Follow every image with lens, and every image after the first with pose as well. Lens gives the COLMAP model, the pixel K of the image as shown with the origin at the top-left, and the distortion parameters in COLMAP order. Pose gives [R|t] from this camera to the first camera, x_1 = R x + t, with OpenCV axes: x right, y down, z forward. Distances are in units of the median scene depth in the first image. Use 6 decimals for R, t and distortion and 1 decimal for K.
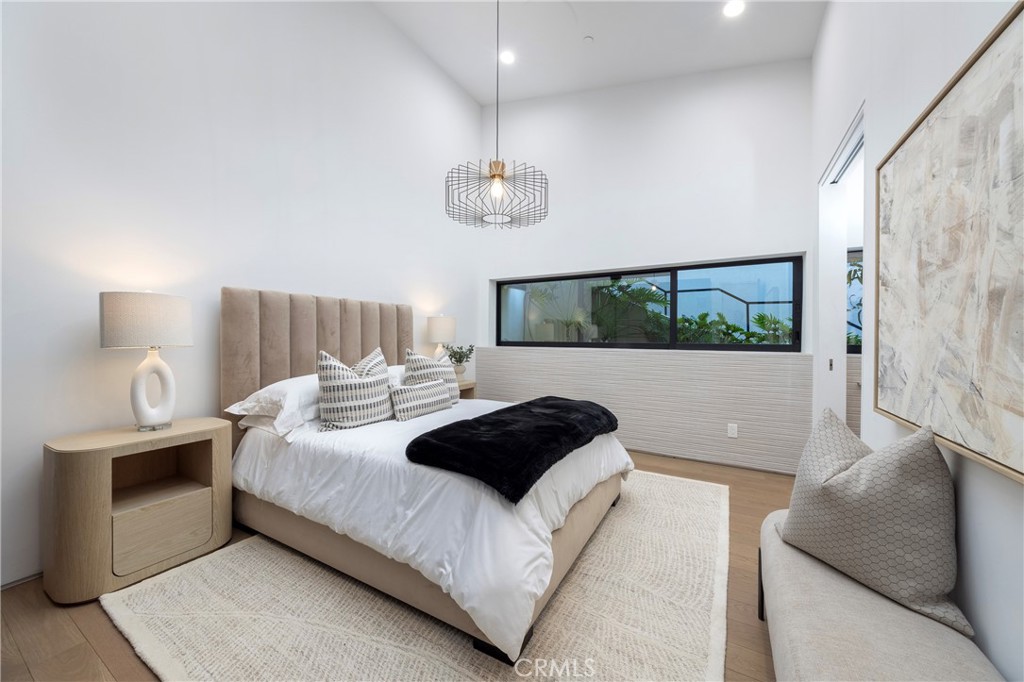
lens RADIAL K [[377.7, 0, 510.1], [0, 377.7, 338.5], [0, 0, 1]] dist [-0.001630, 0.000141]
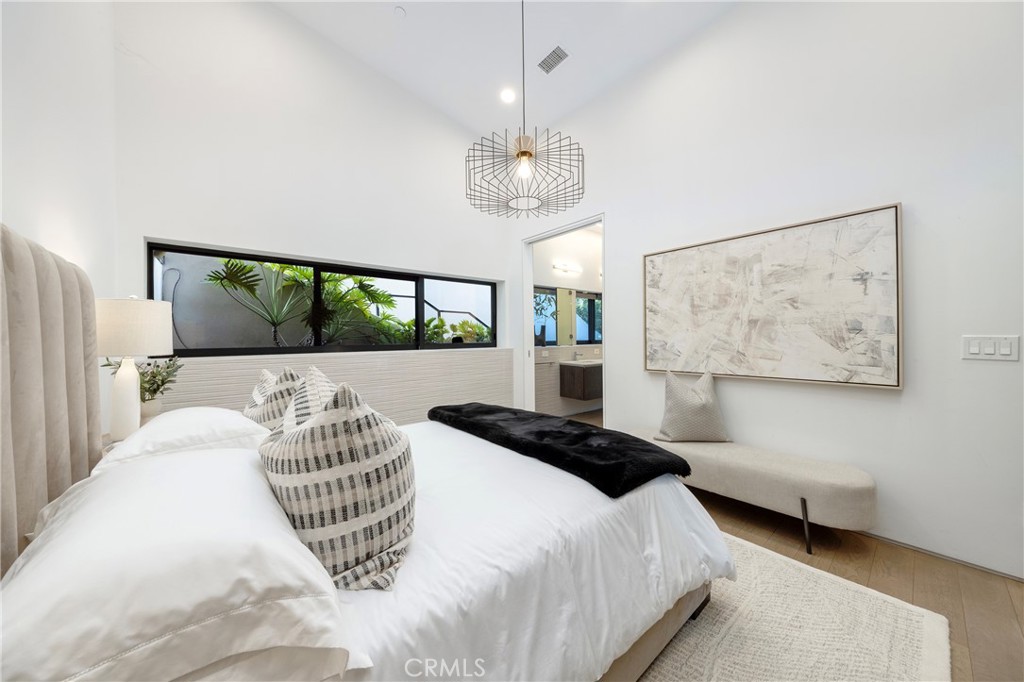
lens RADIAL K [[345.6, 0, 511.7], [0, 345.6, 341.9], [0, 0, 1]] dist [-0.002259, -0.000050]
pose [[0.344265, -0.024222, 0.938560, -1.667585], [0.017598, 0.999658, 0.019344, -0.032169], [-0.938708, 0.009858, 0.344573, 1.576051]]
